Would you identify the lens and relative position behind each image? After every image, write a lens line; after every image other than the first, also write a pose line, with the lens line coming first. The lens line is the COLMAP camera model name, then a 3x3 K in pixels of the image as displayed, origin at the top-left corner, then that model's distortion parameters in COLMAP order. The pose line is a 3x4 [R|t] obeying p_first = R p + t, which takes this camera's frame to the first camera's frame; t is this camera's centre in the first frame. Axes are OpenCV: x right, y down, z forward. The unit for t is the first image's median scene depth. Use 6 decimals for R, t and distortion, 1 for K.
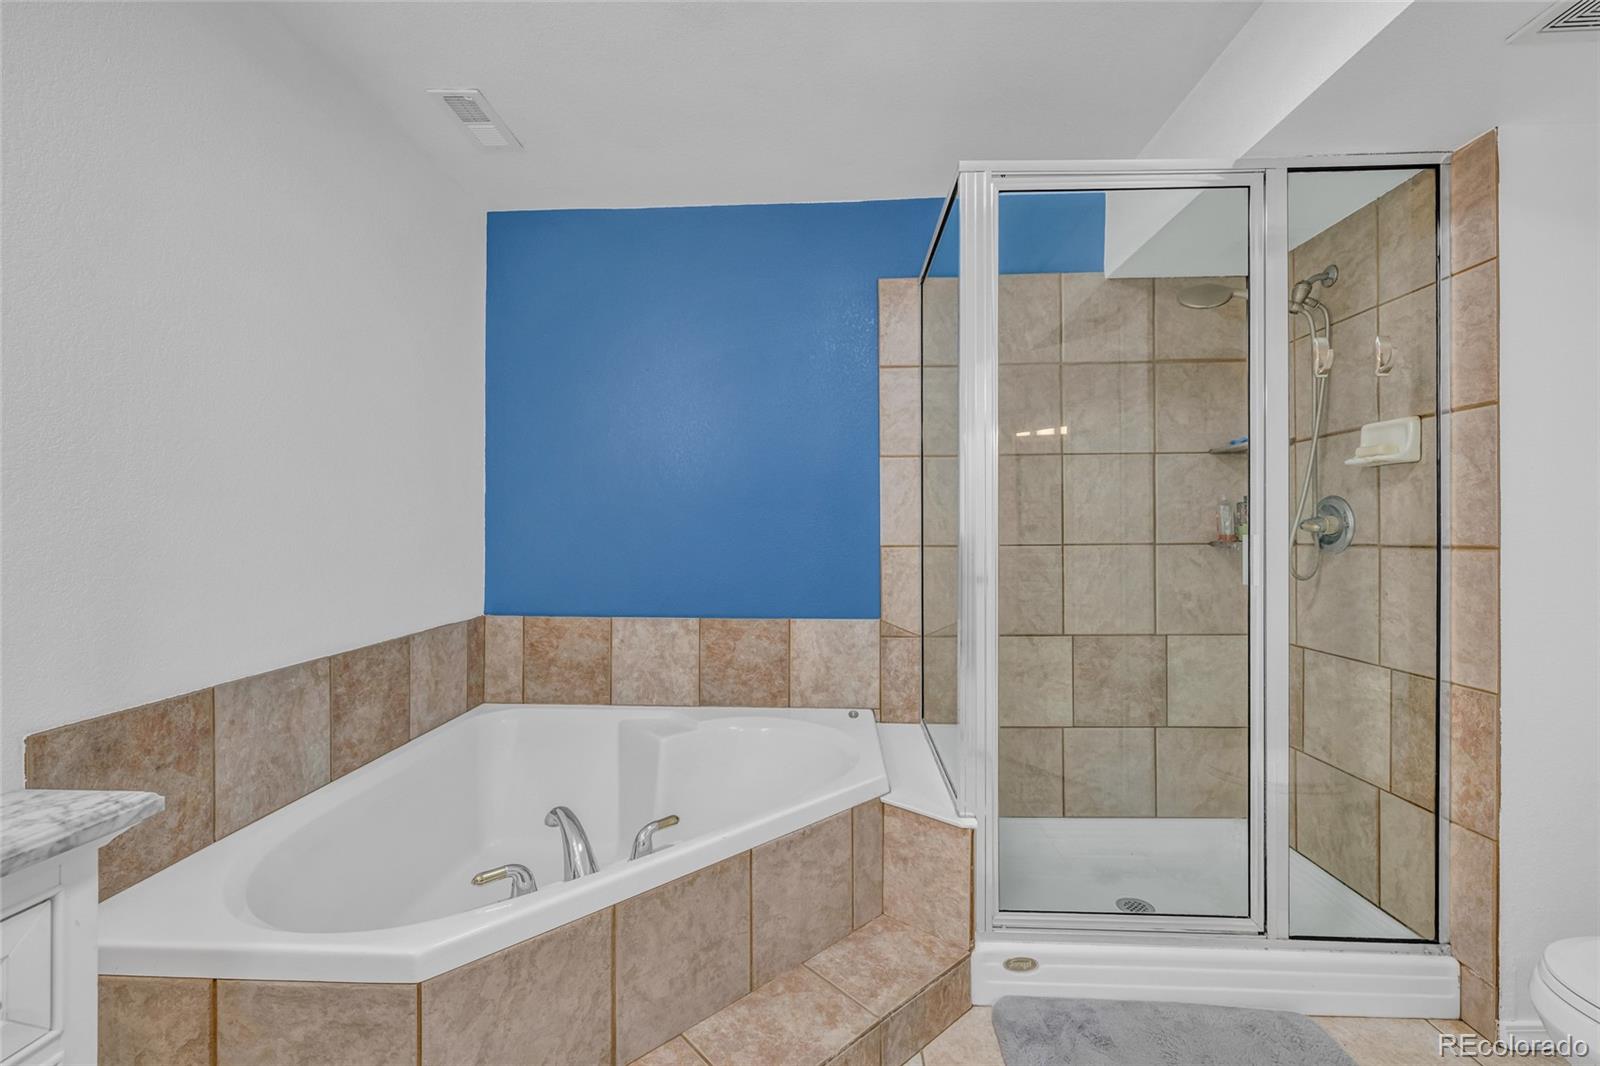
lens RADIAL K [[677.4, 0, 798.4], [0, 677.4, 531.0], [0, 0, 1]] dist [-0.002277, 0.000337]
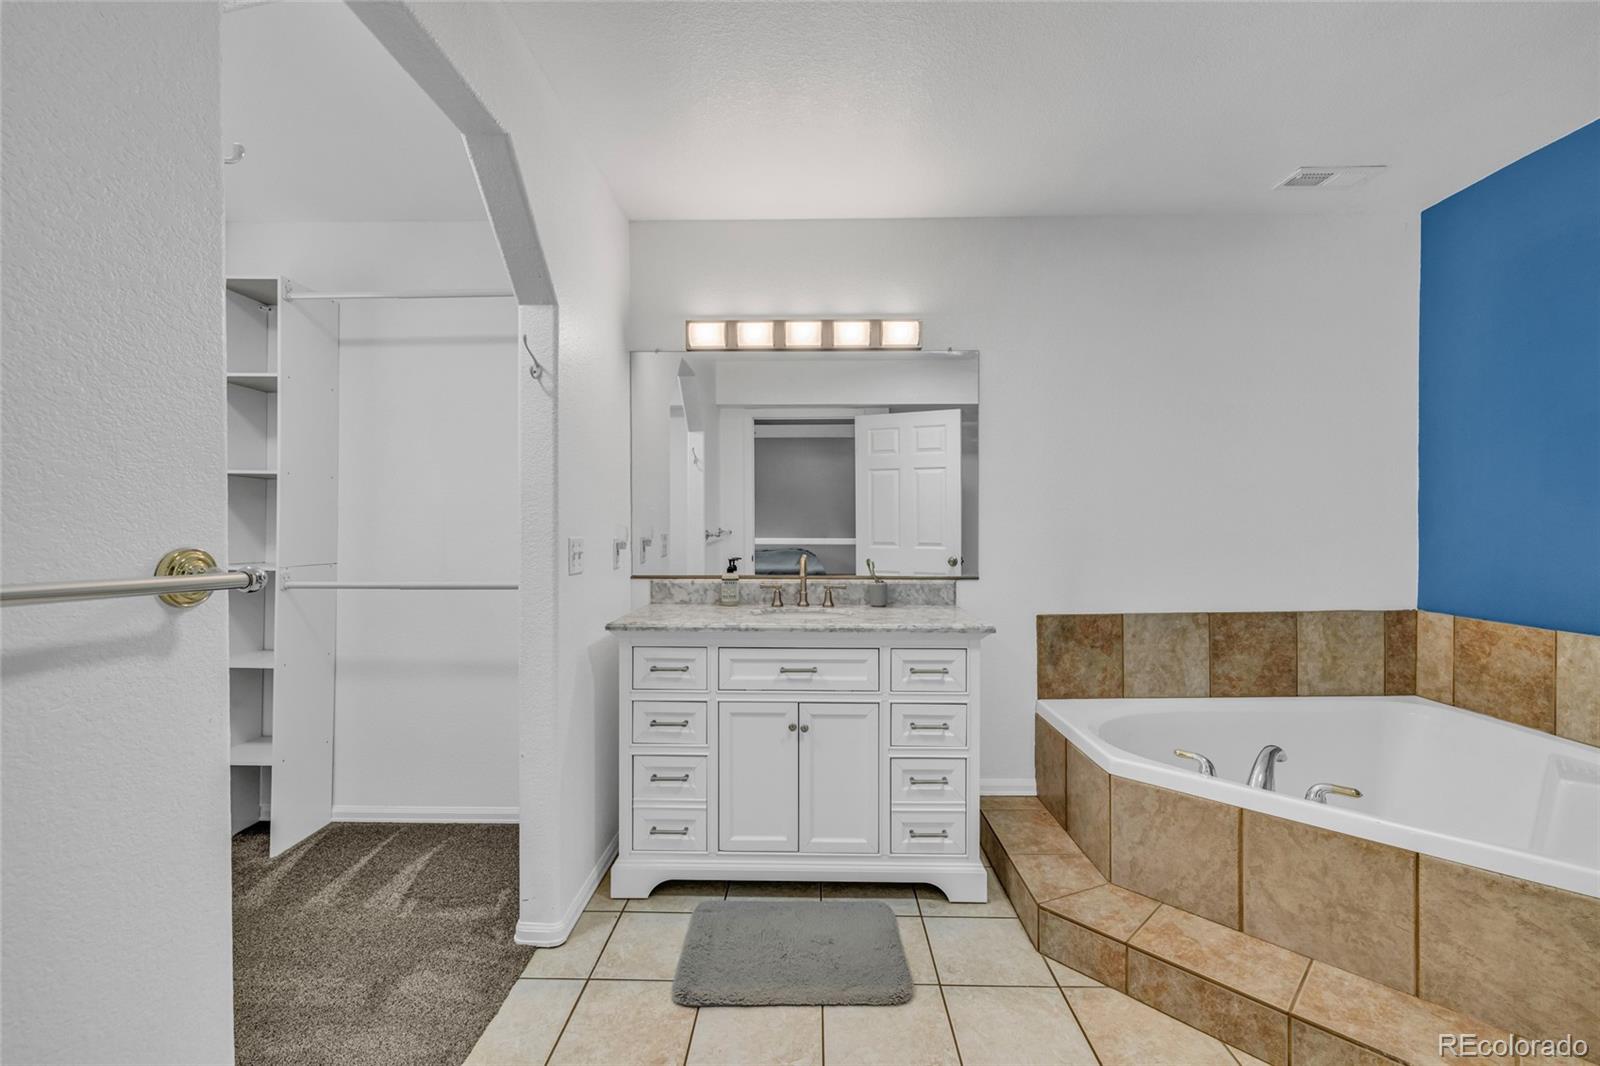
lens RADIAL K [[677.4, 0, 794.7], [0, 677.4, 528.7], [0, 0, 1]] dist [-0.002277, 0.000337]
pose [[0.005340, 0.001804, -0.999984, 0.730264], [0.005572, 0.999983, 0.001834, -0.006915], [0.999970, -0.005582, 0.005330, 0.073865]]
